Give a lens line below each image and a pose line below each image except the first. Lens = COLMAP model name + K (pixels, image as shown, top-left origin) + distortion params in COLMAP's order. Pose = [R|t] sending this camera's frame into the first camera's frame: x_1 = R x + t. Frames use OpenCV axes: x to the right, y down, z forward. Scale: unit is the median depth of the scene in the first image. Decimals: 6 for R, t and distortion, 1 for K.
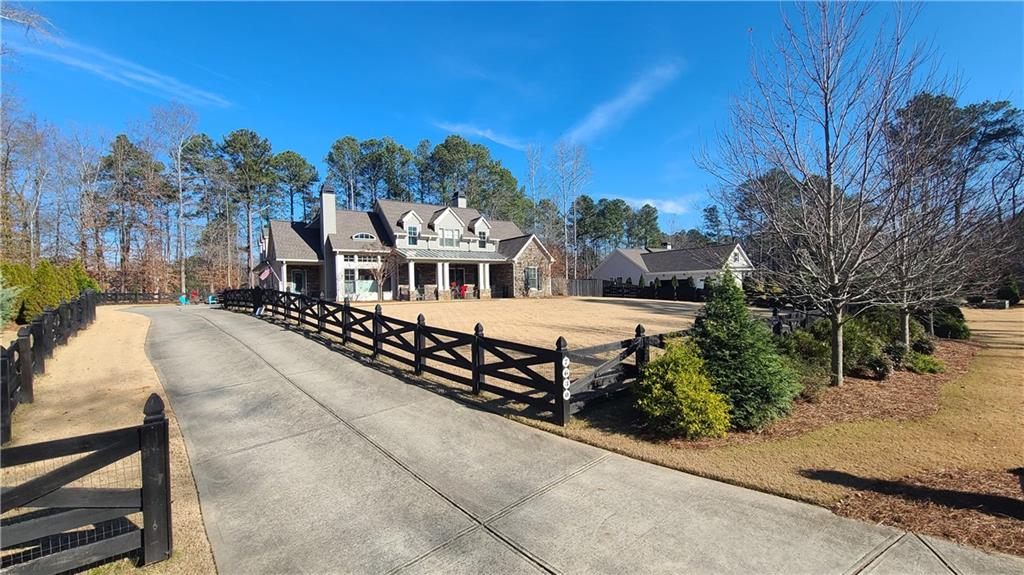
lens RADIAL K [[418.8, 0, 513.3], [0, 418.8, 291.4], [0, 0, 1]] dist [-0.000567, 0.001277]
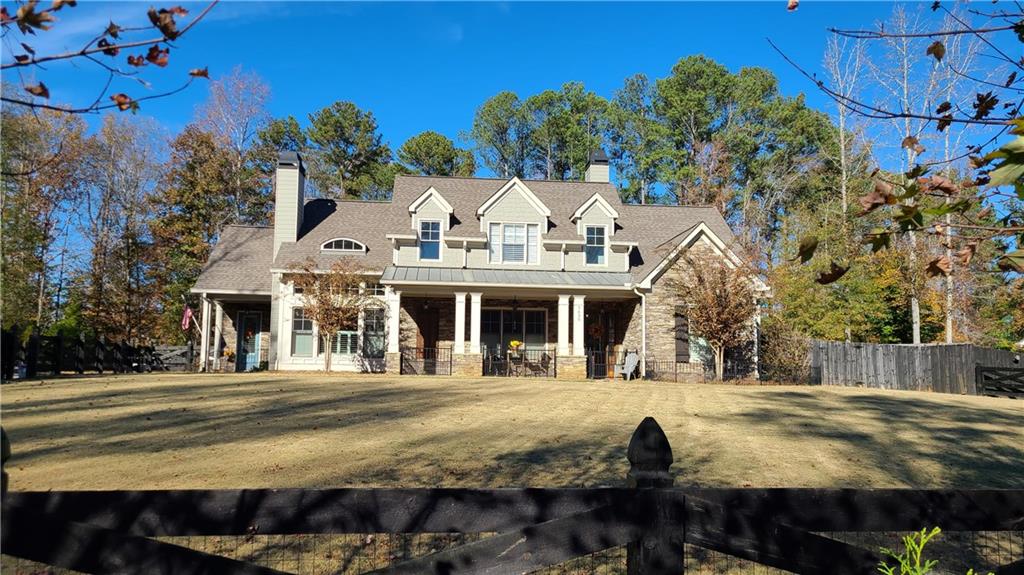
lens RADIAL K [[700.2, 0, 511.5], [0, 700.2, 289.2], [0, 0, 1]] dist [0.010392, 0.000469]
pose [[0.860106, -0.012791, -0.509956, 0.258562], [-0.035989, 0.995673, -0.085674, -0.010698], [0.508845, 0.092042, 0.855924, 0.367676]]
